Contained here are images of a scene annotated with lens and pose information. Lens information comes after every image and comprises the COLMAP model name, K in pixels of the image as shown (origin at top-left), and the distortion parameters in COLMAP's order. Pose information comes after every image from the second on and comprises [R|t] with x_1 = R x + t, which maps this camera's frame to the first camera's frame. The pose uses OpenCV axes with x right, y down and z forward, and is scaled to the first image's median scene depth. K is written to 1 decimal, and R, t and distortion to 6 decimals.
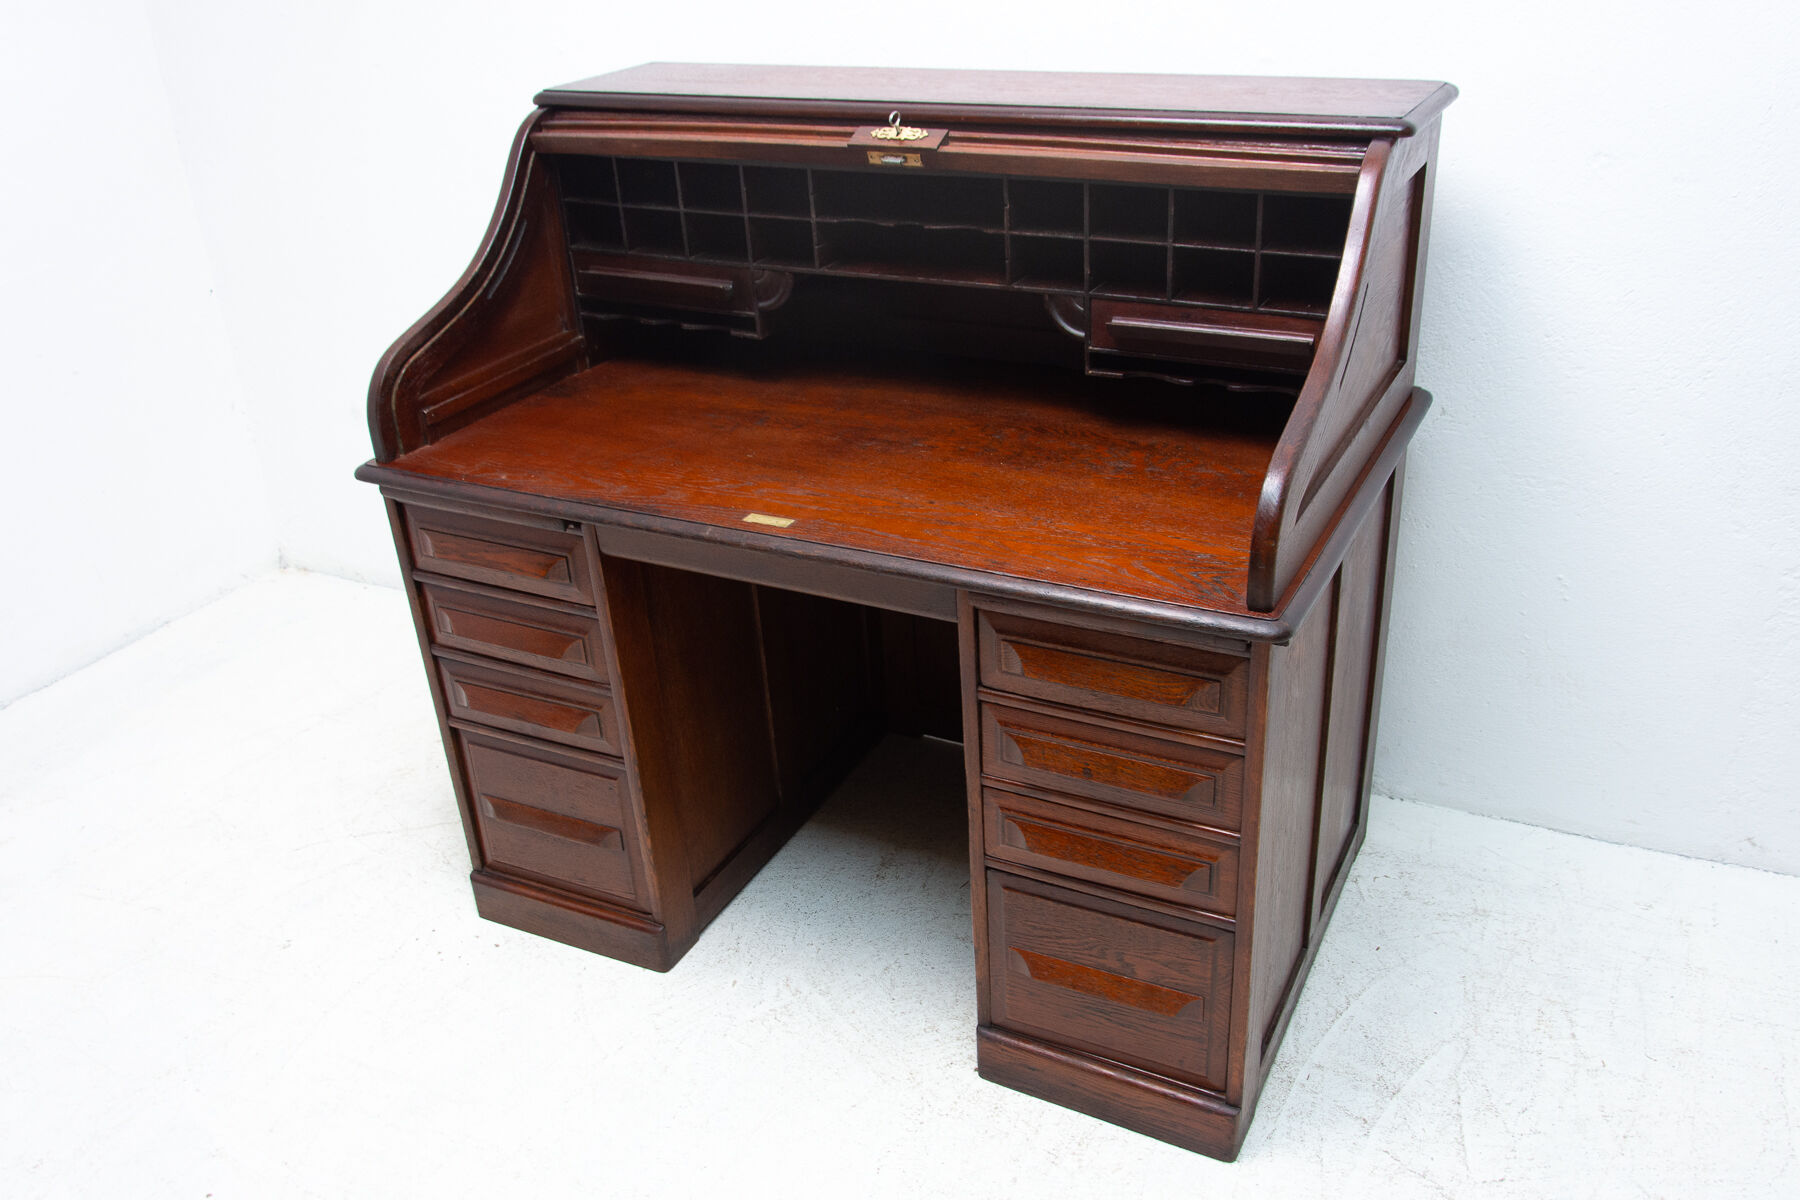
lens RADIAL K [[1510.0, 0, 938.4], [0, 1510.0, 638.5], [0, 0, 1]] dist [-0.009639, 0.009538]
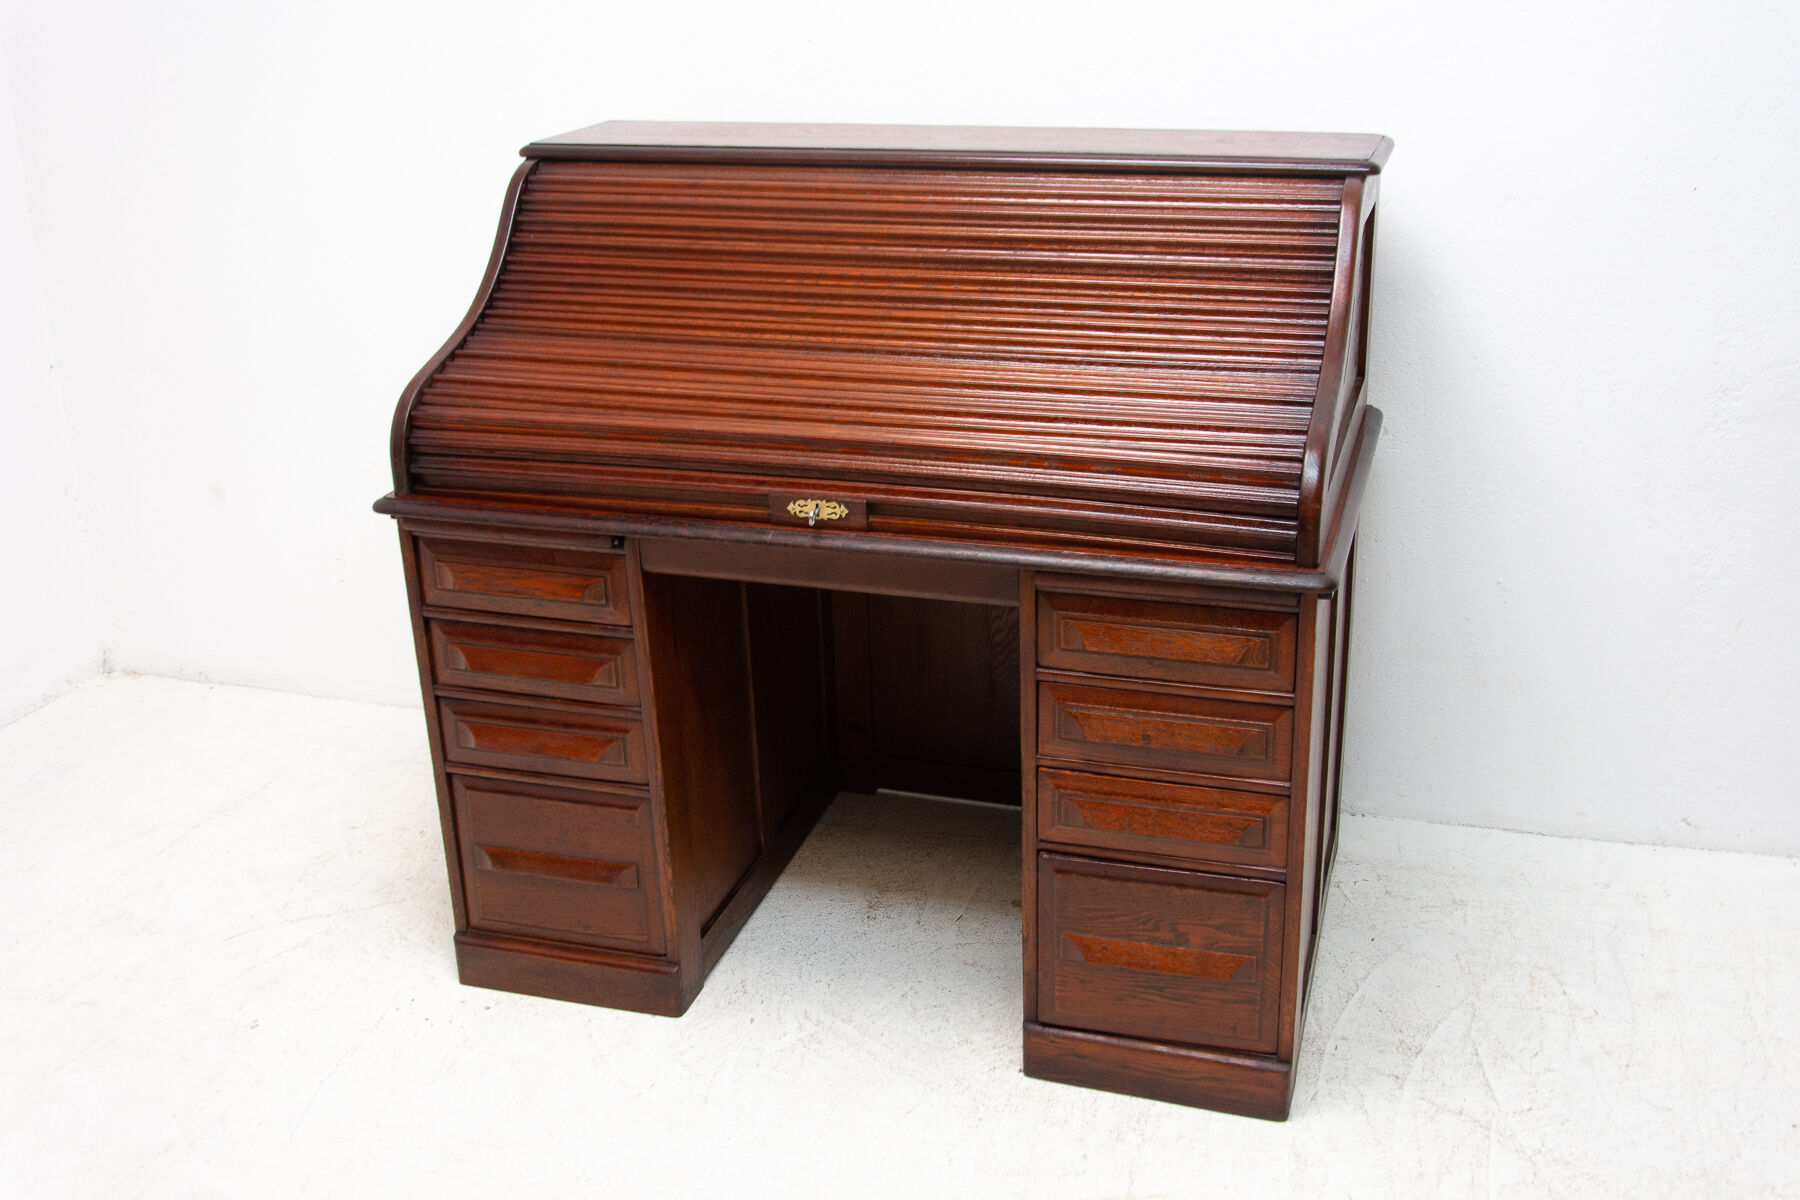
lens RADIAL K [[1819.7, 0, 930.4], [0, 1819.7, 573.8], [0, 0, 1]] dist [-0.041484, 0.013906]
pose [[0.986197, -0.034454, 0.161953, -0.220085], [0.056685, 0.989261, -0.134719, 0.117237], [-0.155573, 0.142040, 0.977559, -0.225300]]
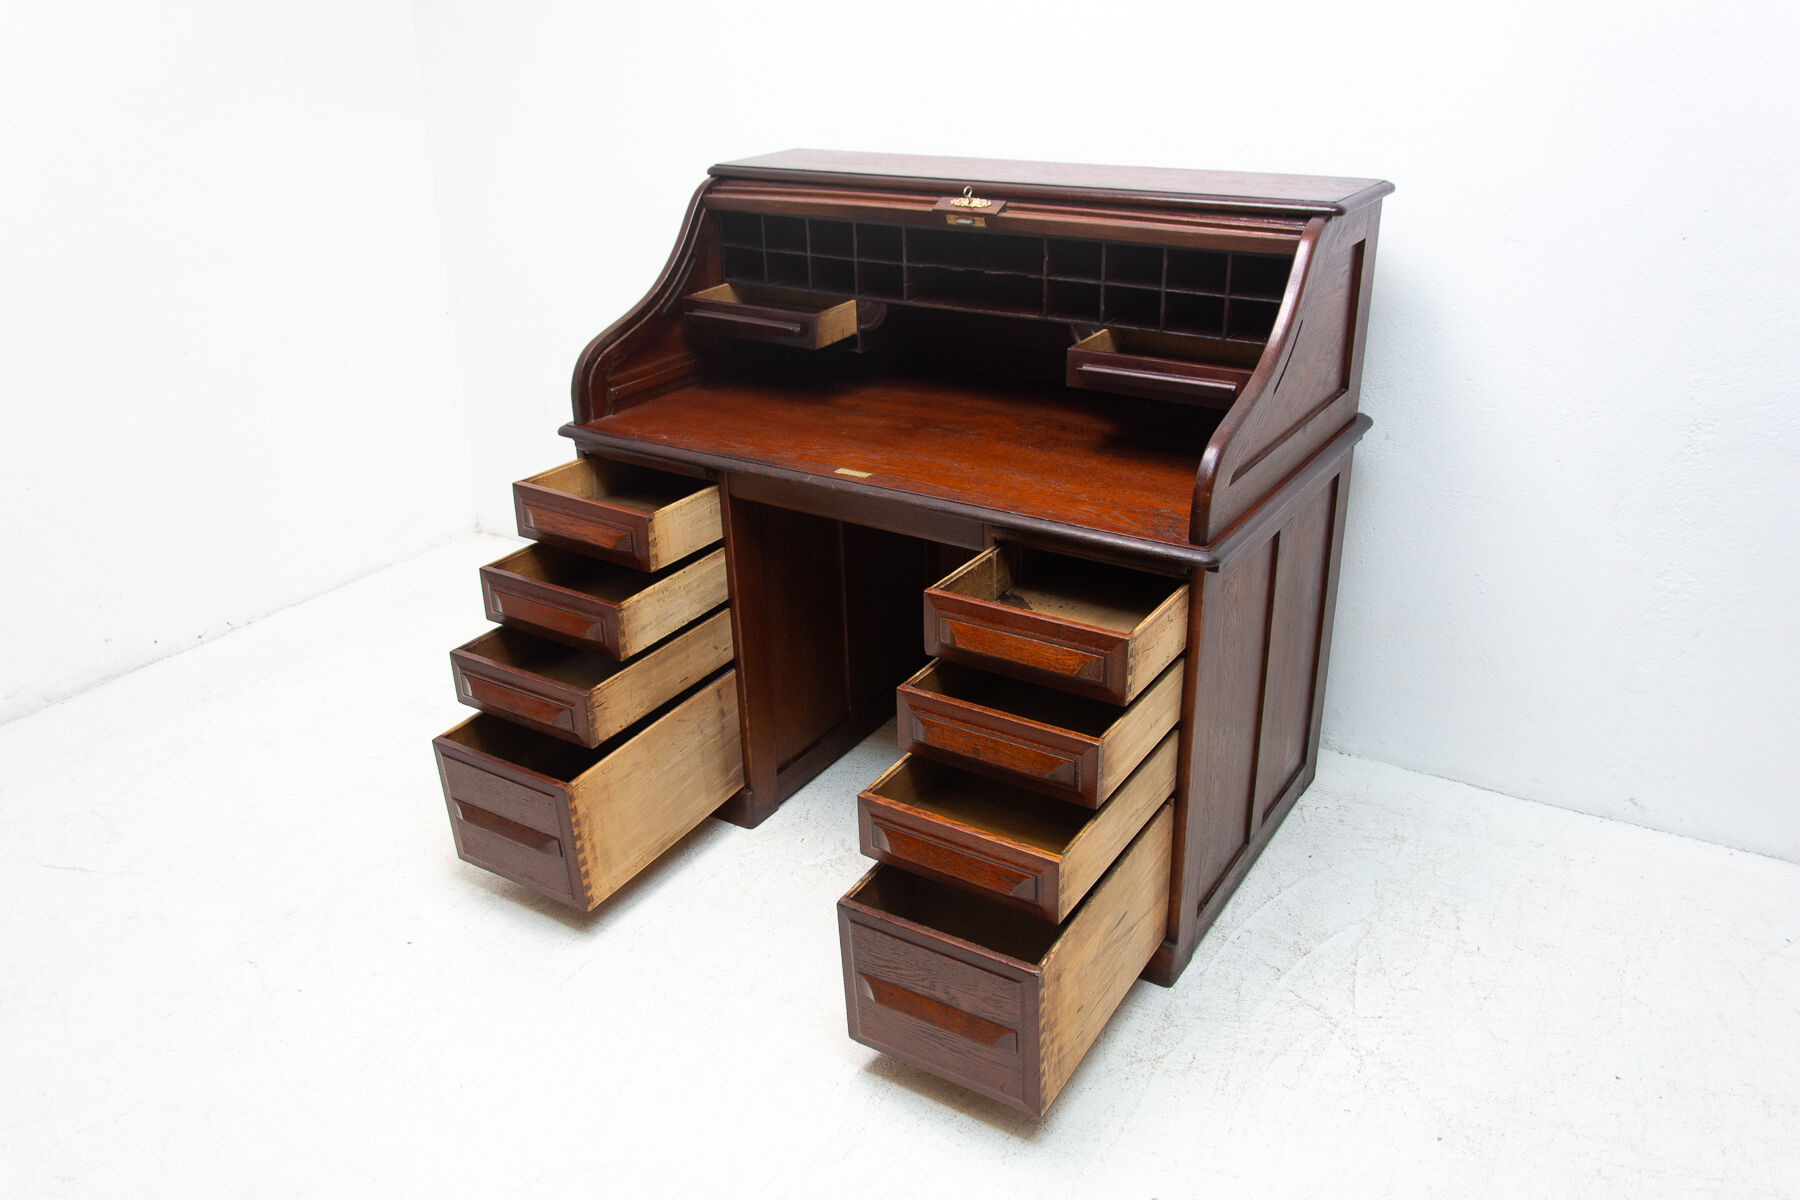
lens RADIAL K [[1392.1, 0, 882.1], [0, 1392.1, 601.4], [0, 0, 1]] dist [0.000564, 0.007397]
pose [[0.992319, 0.068810, -0.102797, 0.046130], [-0.075404, 0.995243, -0.061693, 0.101090], [0.098063, 0.068970, 0.992787, -0.217890]]
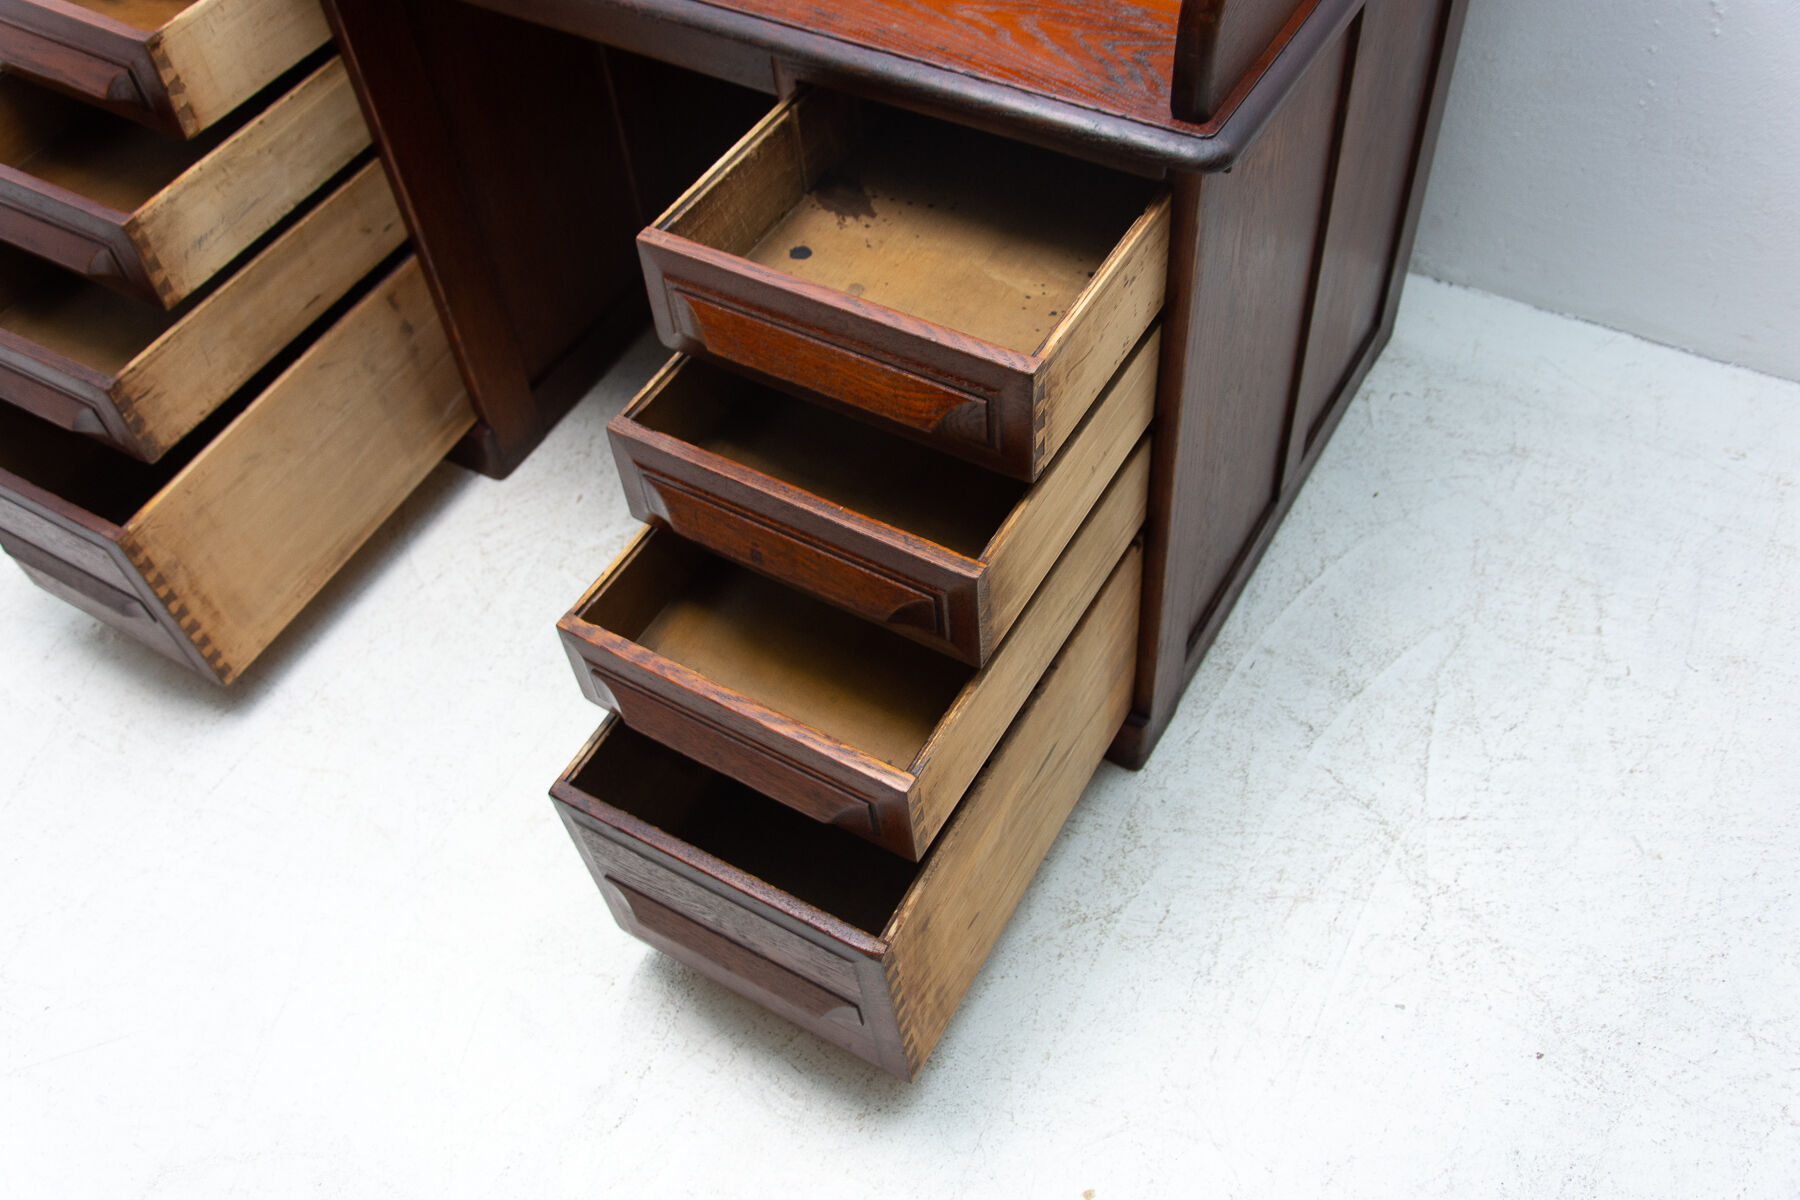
lens RADIAL K [[1594.2, 0, 877.0], [0, 1594.2, 591.1], [0, 0, 1]] dist [-0.034479, 0.017458]
pose [[0.995725, 0.050205, -0.077537, 0.107040], [-0.016606, 0.923020, 0.384393, -0.069623], [0.090866, -0.381462, 0.919907, 0.207482]]
